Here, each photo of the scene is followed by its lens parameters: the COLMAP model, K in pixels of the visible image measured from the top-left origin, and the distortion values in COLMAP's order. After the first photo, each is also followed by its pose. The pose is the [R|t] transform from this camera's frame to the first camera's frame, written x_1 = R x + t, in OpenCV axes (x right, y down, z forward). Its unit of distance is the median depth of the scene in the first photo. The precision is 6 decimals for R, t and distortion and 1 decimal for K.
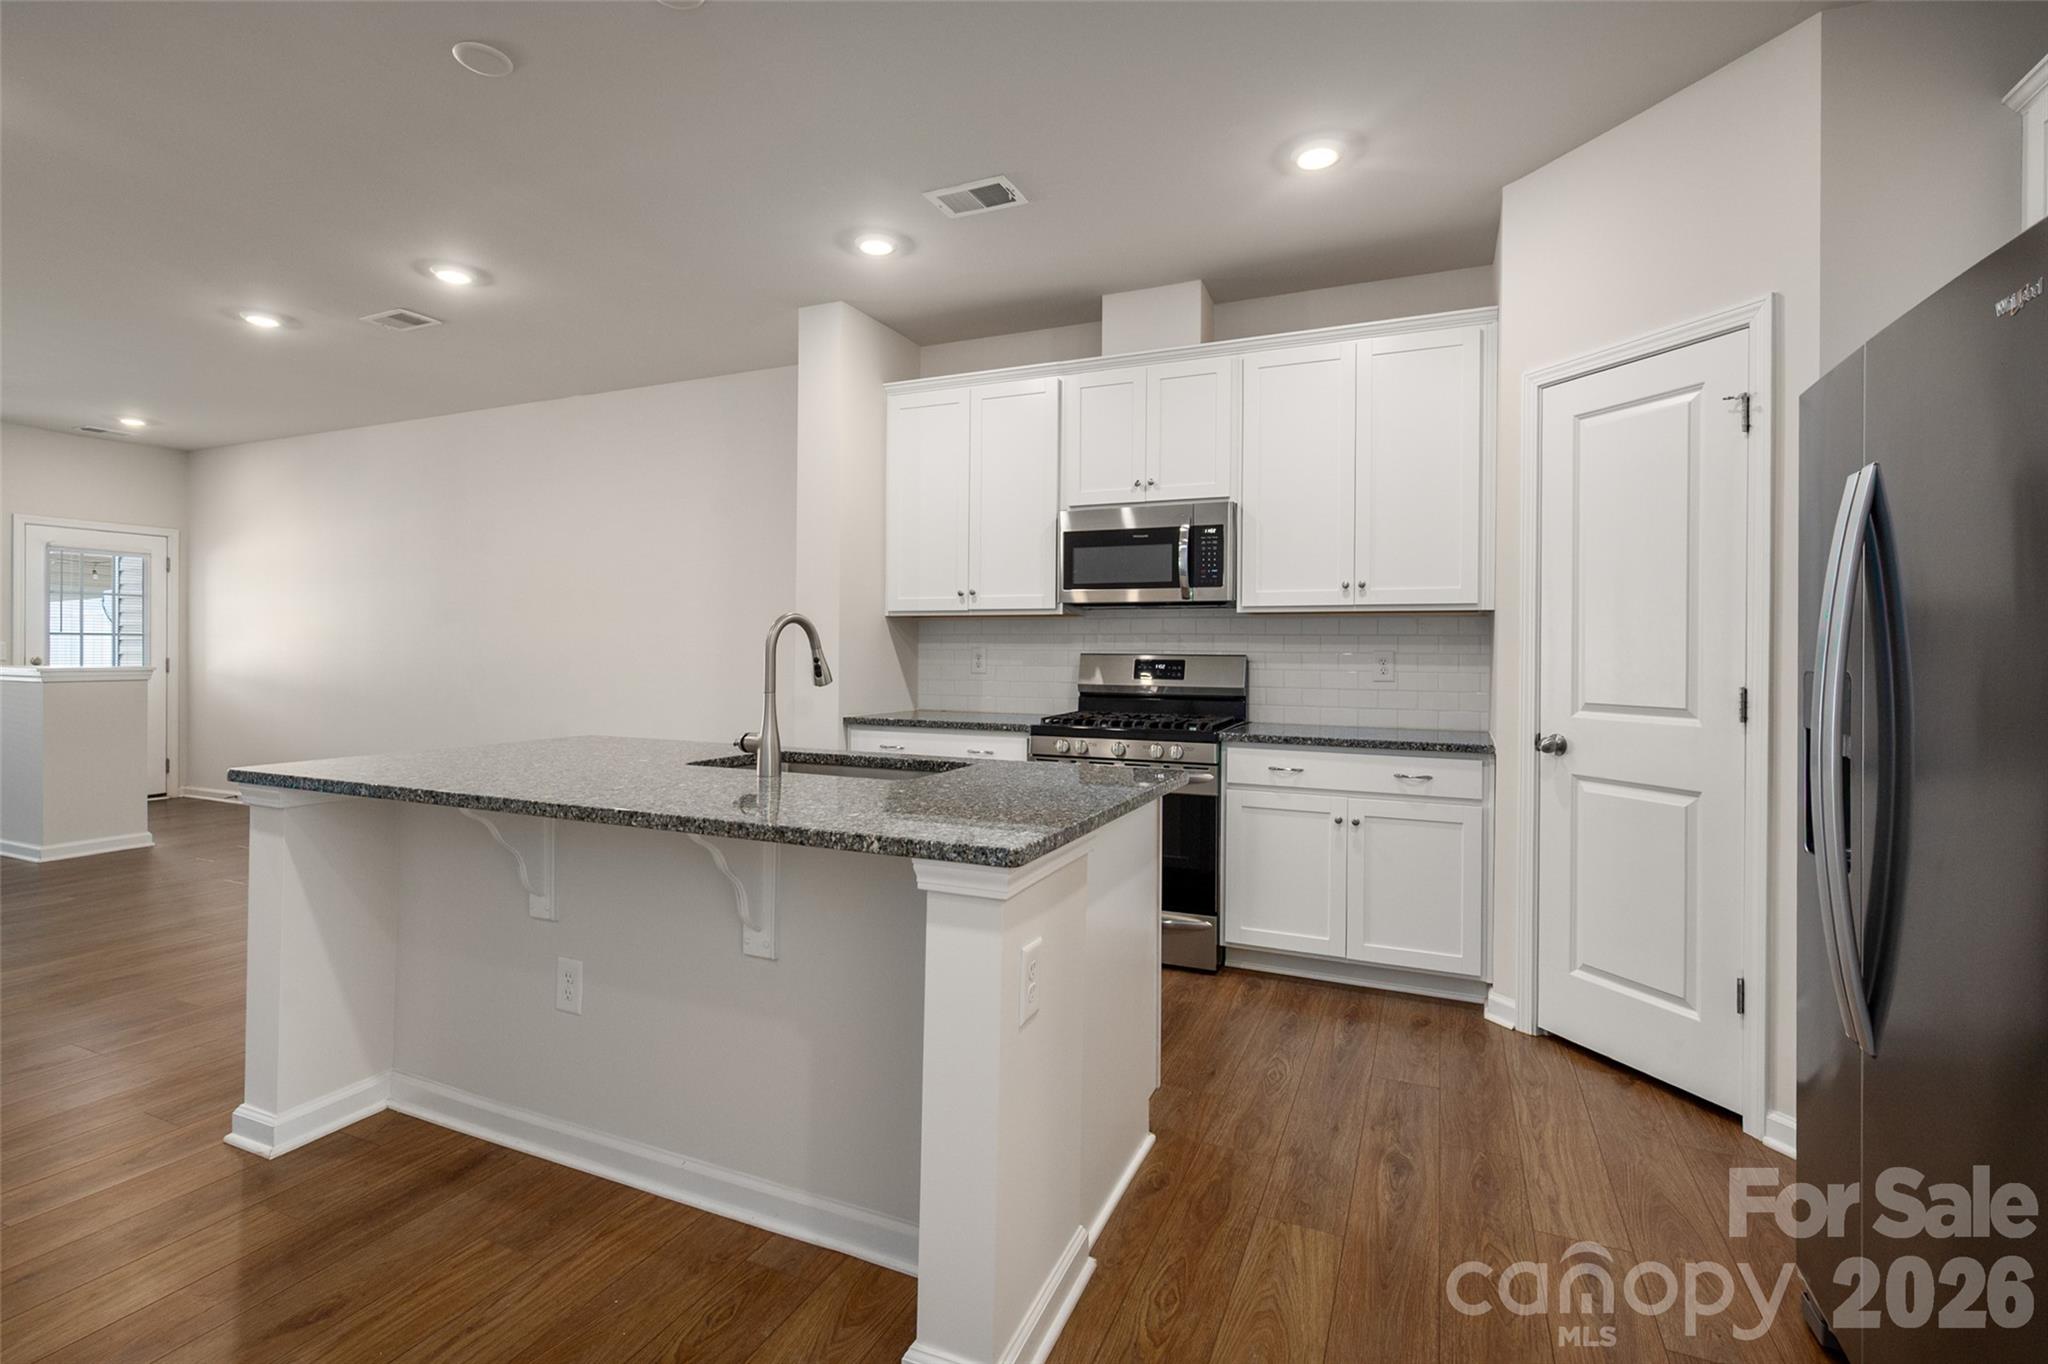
lens RADIAL K [[966.9, 0, 1017.1], [0, 966.9, 625.9], [0, 0, 1]] dist [0.001963, -0.000207]
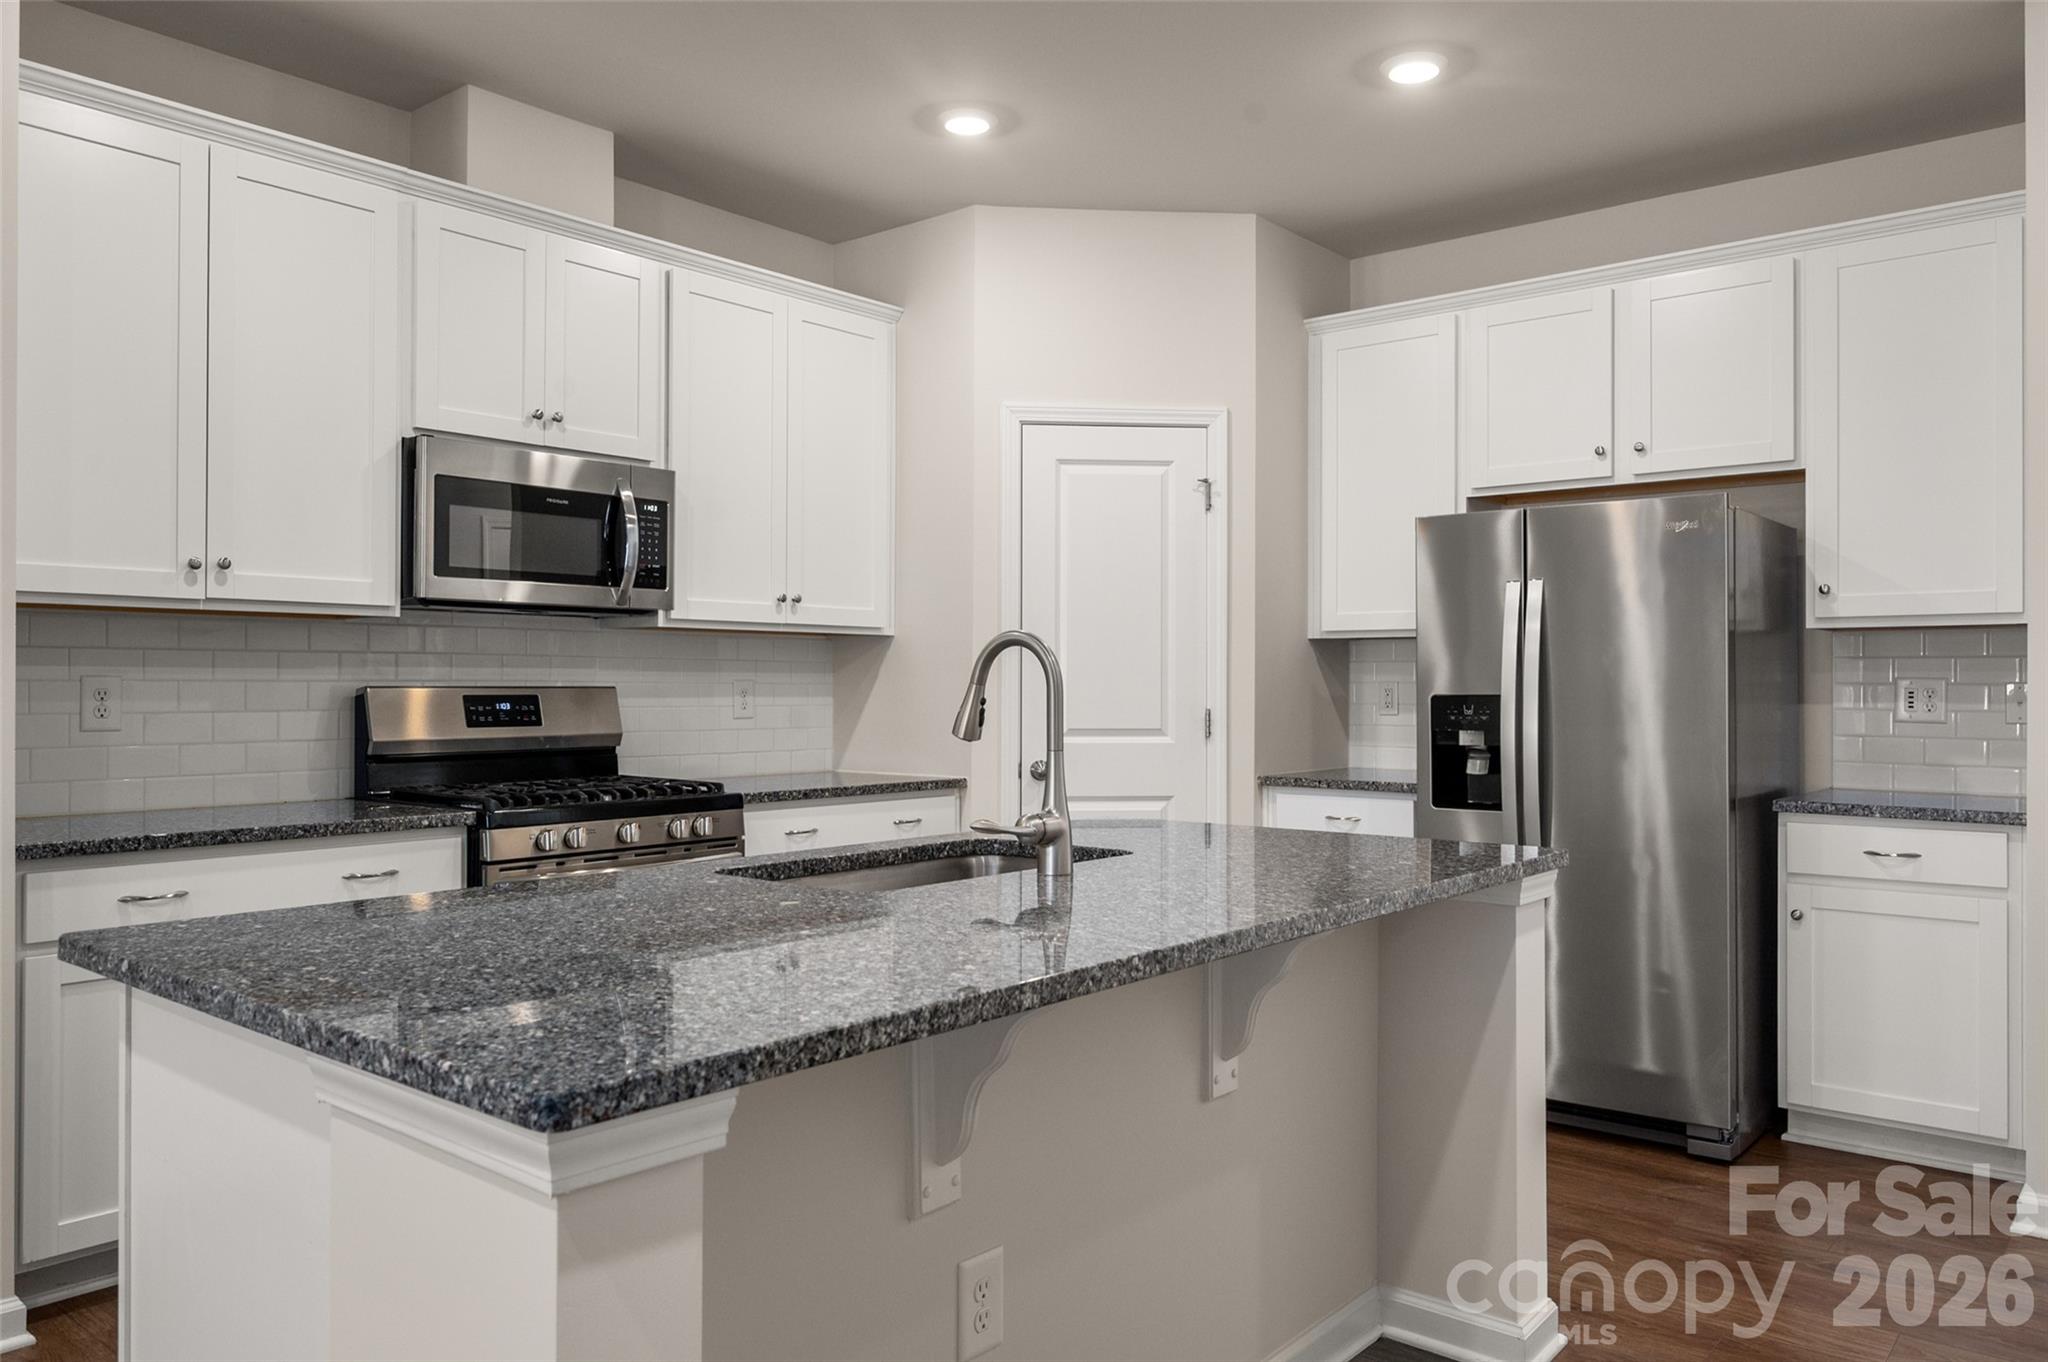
lens RADIAL K [[1429.0, 0, 1043.7], [0, 1429.0, 688.7], [0, 0, 1]] dist [-0.002828, -0.006972]
pose [[0.265020, -0.007138, 0.964217, -0.711545], [-0.025355, 0.999575, 0.014368, 0.009227], [-0.963910, -0.028255, 0.264726, 0.445660]]
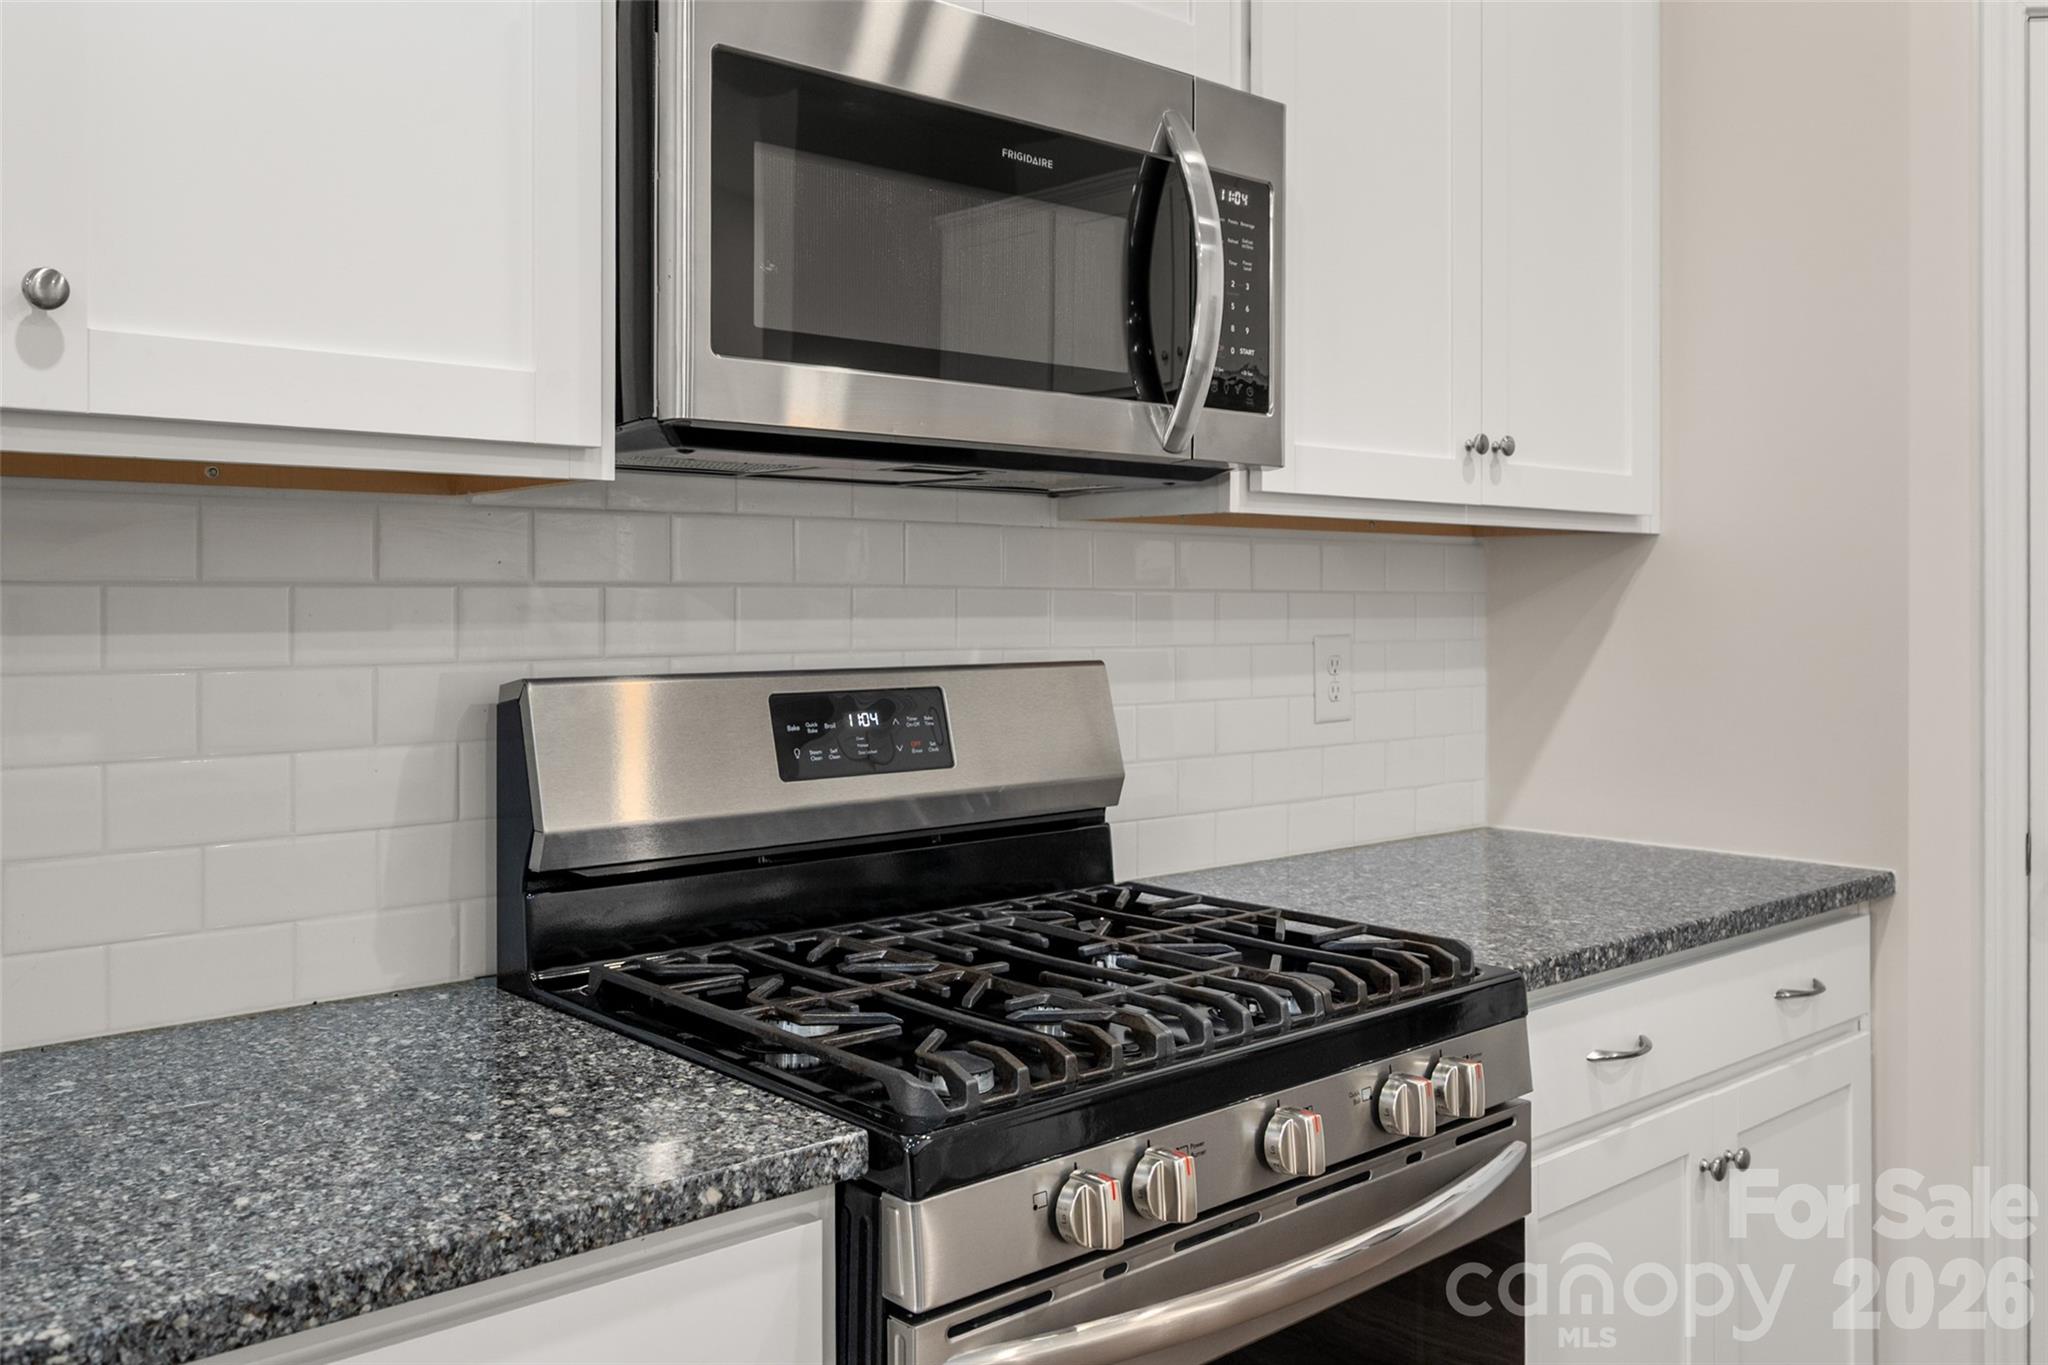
lens RADIAL K [[1658.8, 0, 1052.3], [0, 1658.8, 617.1], [0, 0, 1]] dist [-0.007281, 0.008121]
pose [[0.409921, -0.013079, 0.912027, -0.231842], [-0.018906, 0.999561, 0.022832, 0.006255], [-0.911925, -0.026602, 0.409494, 0.848748]]
